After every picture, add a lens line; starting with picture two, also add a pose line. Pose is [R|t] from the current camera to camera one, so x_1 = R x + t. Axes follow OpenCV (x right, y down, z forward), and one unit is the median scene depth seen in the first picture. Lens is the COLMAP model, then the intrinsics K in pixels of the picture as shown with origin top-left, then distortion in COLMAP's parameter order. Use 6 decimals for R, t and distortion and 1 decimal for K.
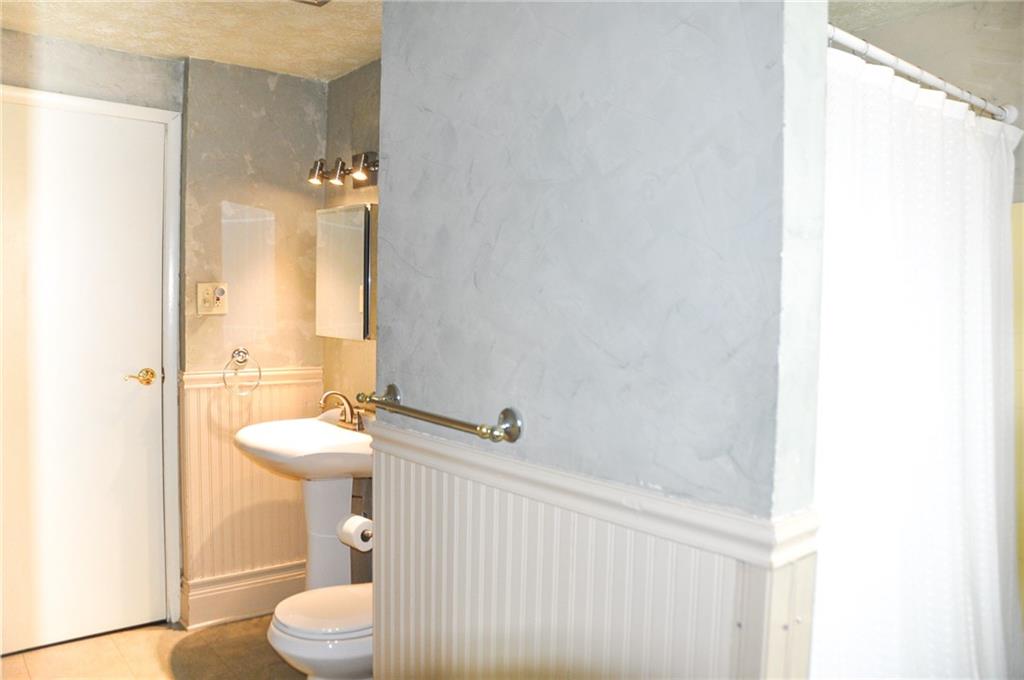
lens RADIAL K [[794.7, 0, 508.3], [0, 794.7, 336.1], [0, 0, 1]] dist [-0.153904, 0.113533]
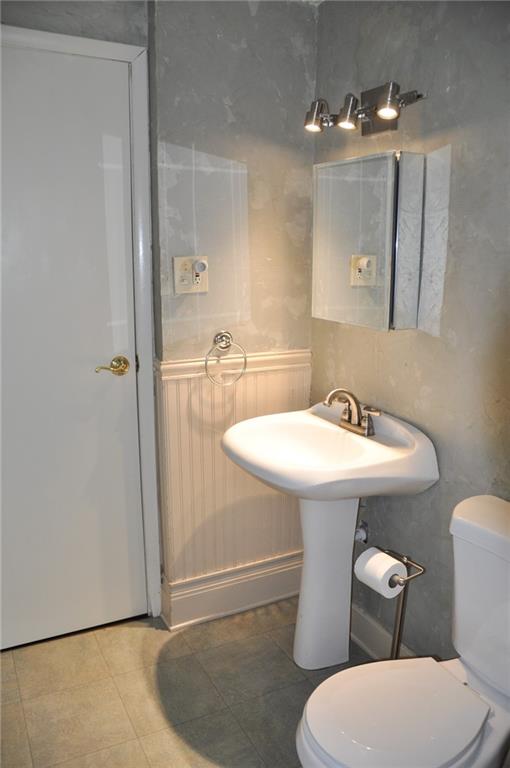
lens RADIAL K [[596.0, 0, 251.5], [0, 596.0, 384.9], [0, 0, 1]] dist [-0.153904, 0.113533]
pose [[0.980235, 0.030031, -0.195542, -0.185226], [0.004817, 0.984496, 0.175343, -0.042576], [0.197776, -0.172819, 0.964893, 0.369149]]
